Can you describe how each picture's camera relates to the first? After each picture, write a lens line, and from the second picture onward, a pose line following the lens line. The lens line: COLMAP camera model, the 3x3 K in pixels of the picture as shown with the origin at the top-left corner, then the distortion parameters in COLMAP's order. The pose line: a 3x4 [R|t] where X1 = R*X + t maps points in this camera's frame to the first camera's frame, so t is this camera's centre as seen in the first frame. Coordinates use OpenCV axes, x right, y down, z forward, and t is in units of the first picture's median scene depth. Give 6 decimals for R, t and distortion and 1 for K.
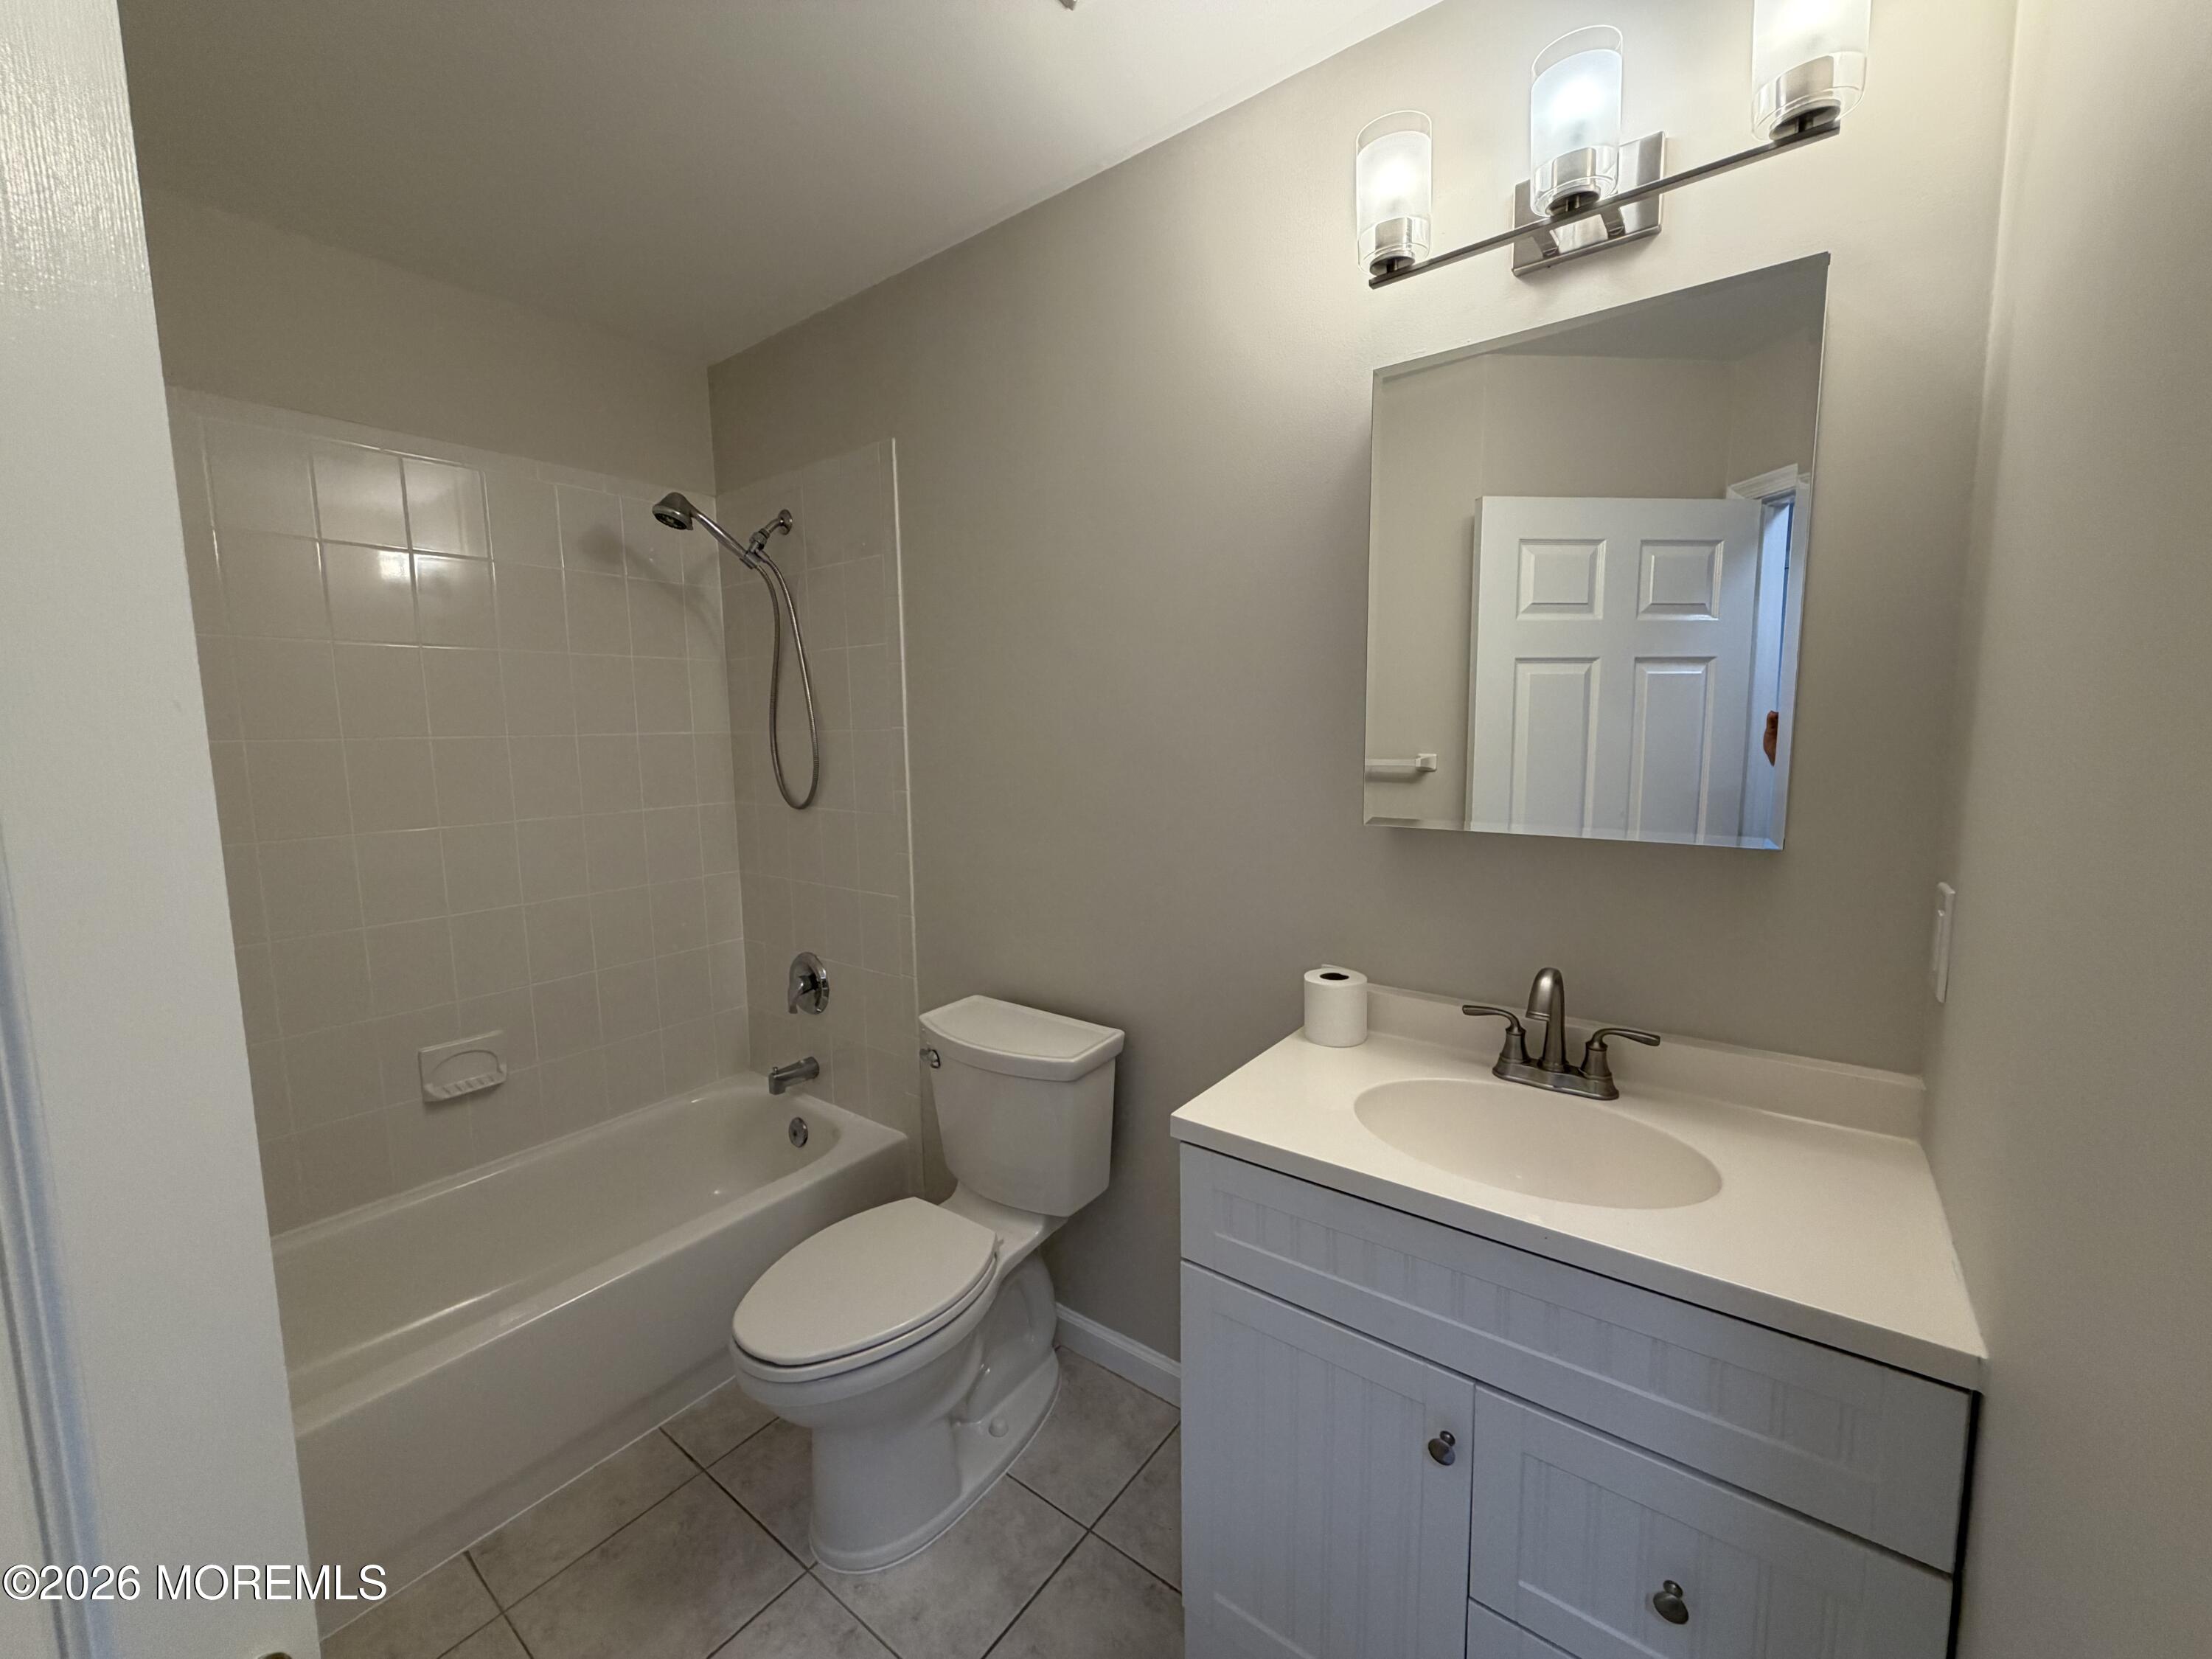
lens RADIAL K [[879.7, 0, 1098.9], [0, 879.7, 831.2], [0, 0, 1]] dist [-0.000032, 0.000139]
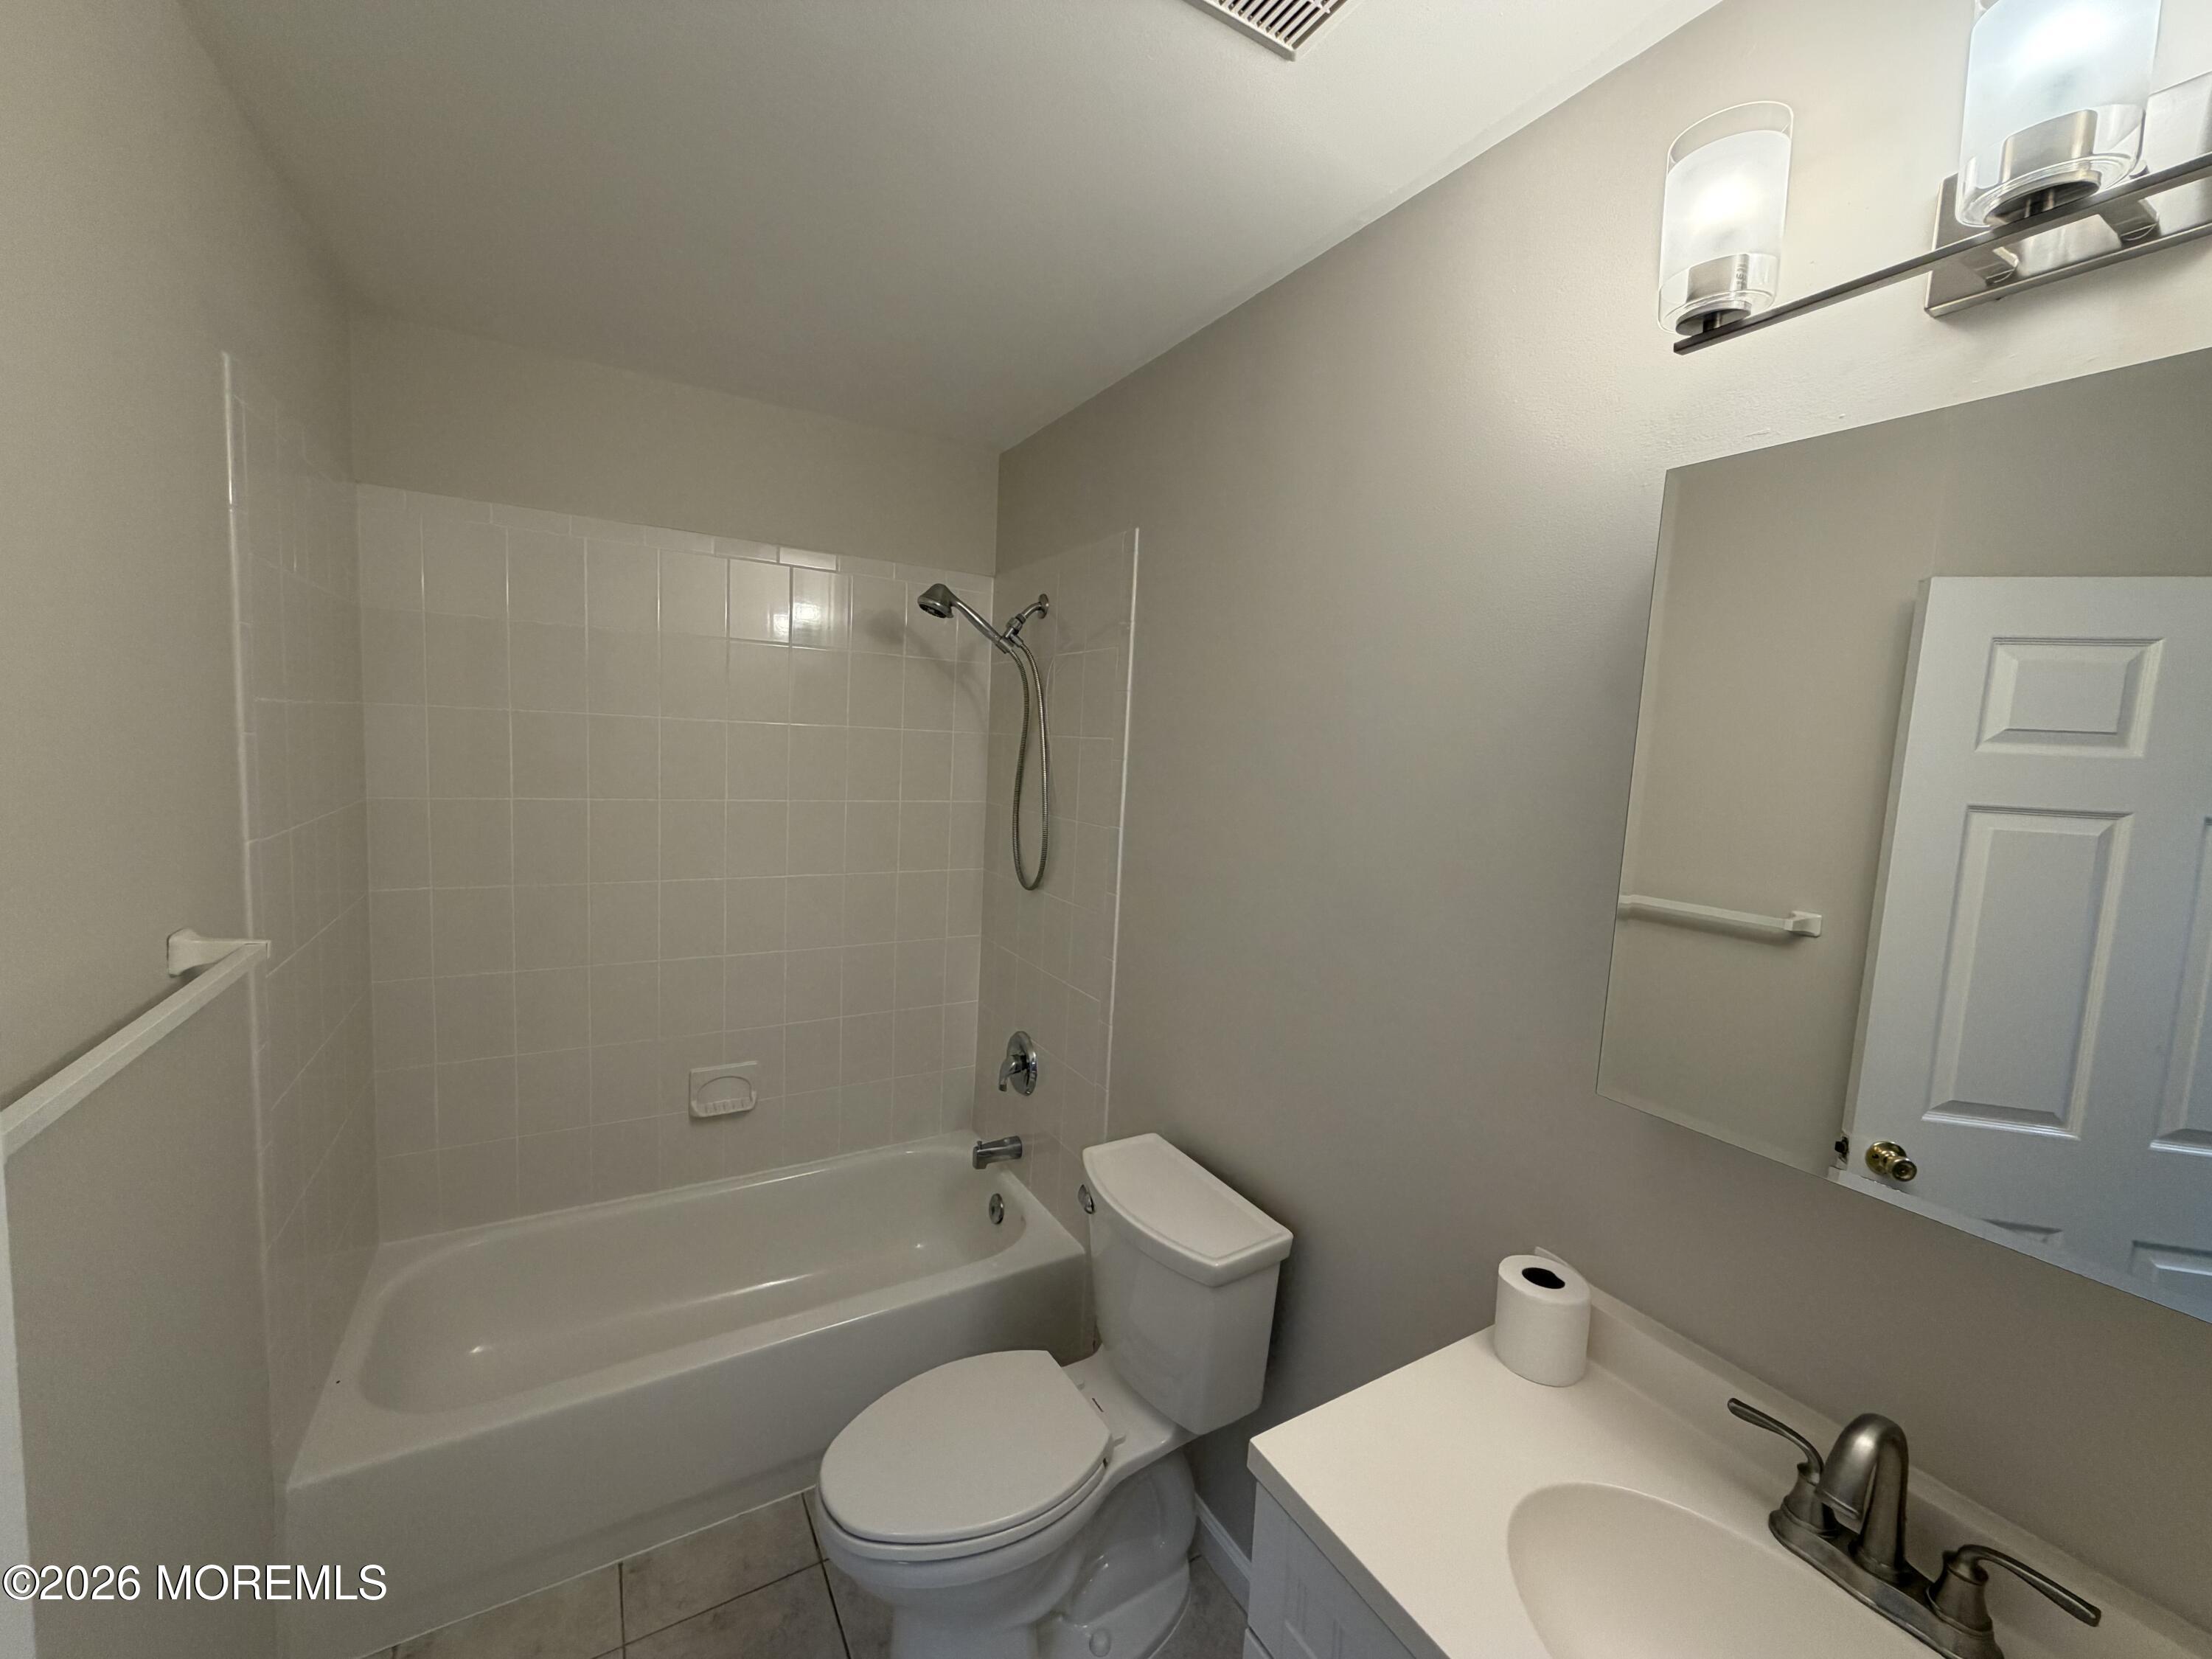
lens RADIAL K [[879.7, 0, 1098.9], [0, 879.7, 831.2], [0, 0, 1]] dist [-0.000032, 0.000139]
pose [[0.924319, 0.099068, -0.368537, 0.125722], [-0.107789, 0.994169, -0.003098, -0.129485], [0.366081, 0.042588, 0.929608, 0.131776]]
